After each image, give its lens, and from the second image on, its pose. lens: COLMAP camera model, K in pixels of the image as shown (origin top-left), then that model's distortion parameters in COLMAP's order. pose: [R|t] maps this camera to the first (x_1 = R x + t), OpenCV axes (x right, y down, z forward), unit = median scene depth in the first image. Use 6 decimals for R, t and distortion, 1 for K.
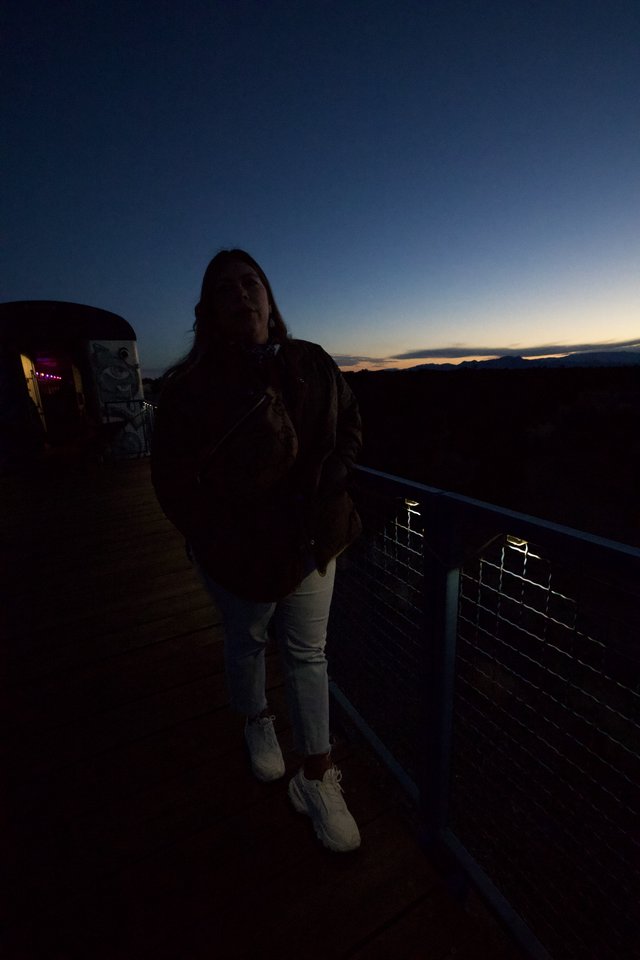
lens RADIAL K [[426.9, 0, 325.2], [0, 426.9, 479.3], [0, 0, 1]] dist [-0.034744, 0.000260]
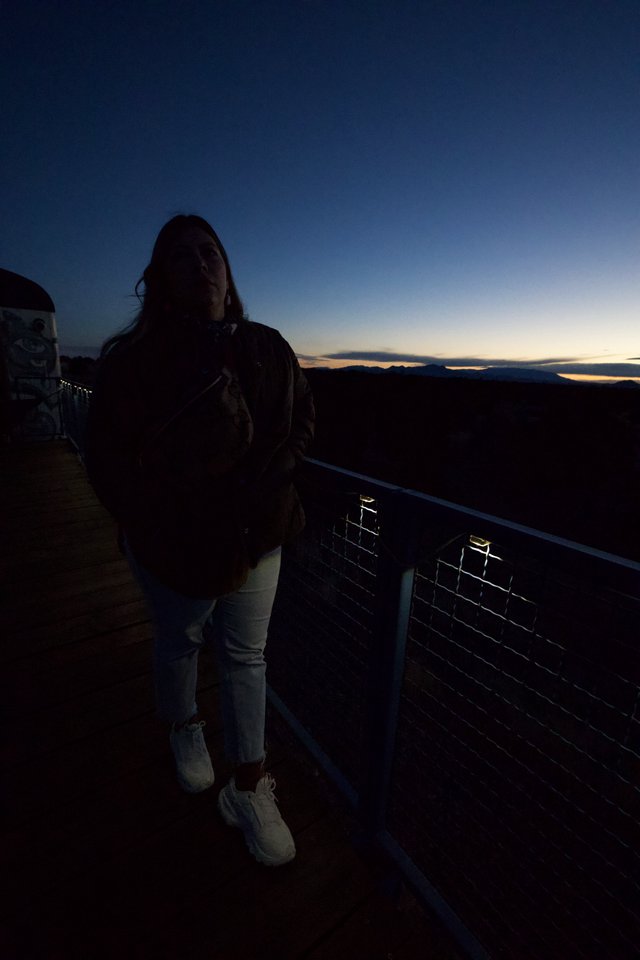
lens RADIAL K [[426.1, 0, 317.1], [0, 426.1, 475.4], [0, 0, 1]] dist [-0.030469, 0.007048]
pose [[0.987227, 0.046522, 0.152374, -0.047331], [-0.046696, 0.998906, -0.002437, 0.005943], [-0.152321, -0.004709, 0.988320, 0.046775]]
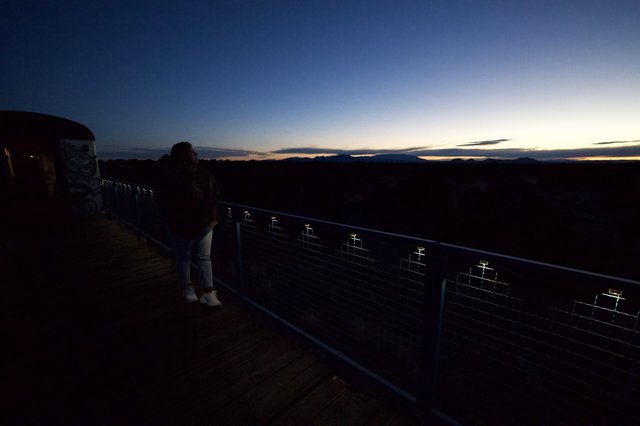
lens RADIAL K [[283.4, 0, 317.7], [0, 283.4, 212.5], [0, 0, 1]] dist [-0.022693, 0.001111]
pose [[0.951905, -0.016532, 0.305946, 0.138483], [0.037533, 0.997315, -0.062888, 0.231932], [-0.304085, 0.071347, 0.949969, -1.435046]]
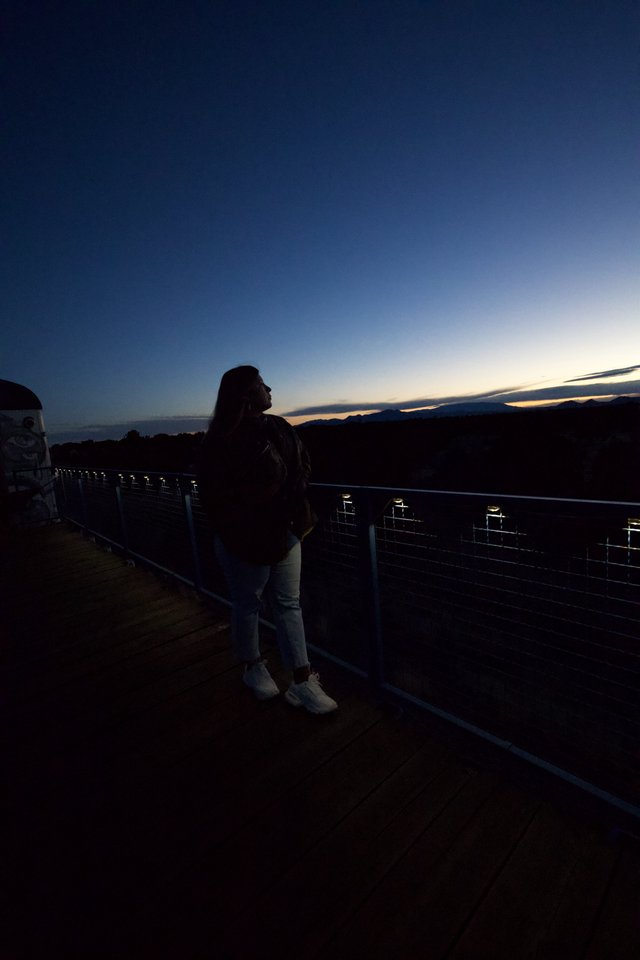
lens RADIAL K [[428.6, 0, 320.0], [0, 428.6, 480.0], [0, 0, 1]] dist [-0.035853, 0.014864]
pose [[0.971213, -0.069738, 0.227776, -0.270315], [0.098655, 0.988085, -0.118133, 0.154553], [-0.216824, 0.137204, 0.966521, -0.660435]]
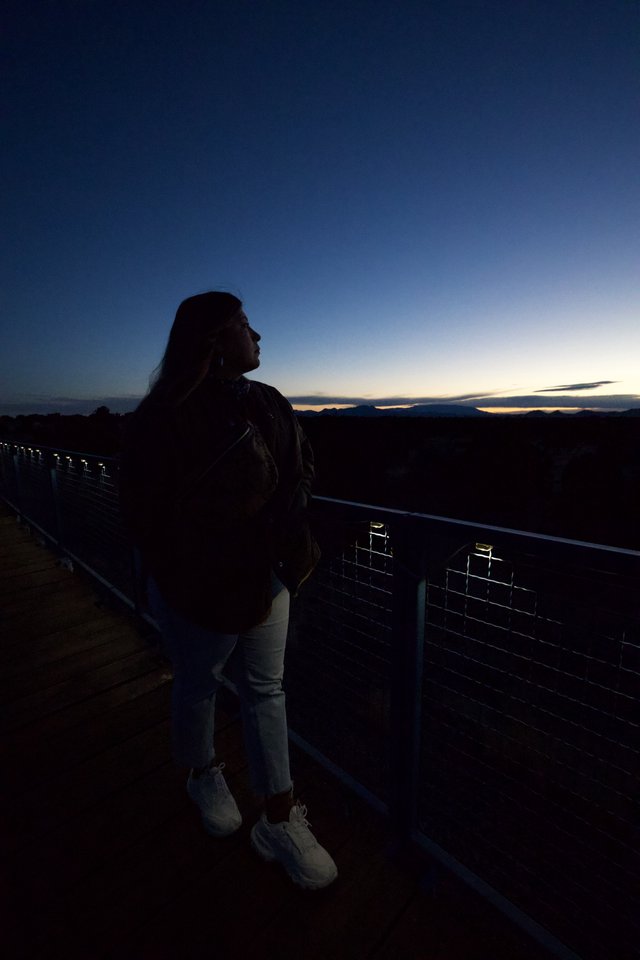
lens RADIAL K [[426.1, 0, 317.1], [0, 426.1, 475.4], [0, 0, 1]] dist [-0.030469, 0.007048]
pose [[0.958204, -0.007485, 0.285988, -0.212469], [0.038814, 0.993816, -0.104036, 0.026509], [-0.283441, 0.110788, 0.952569, -0.033852]]
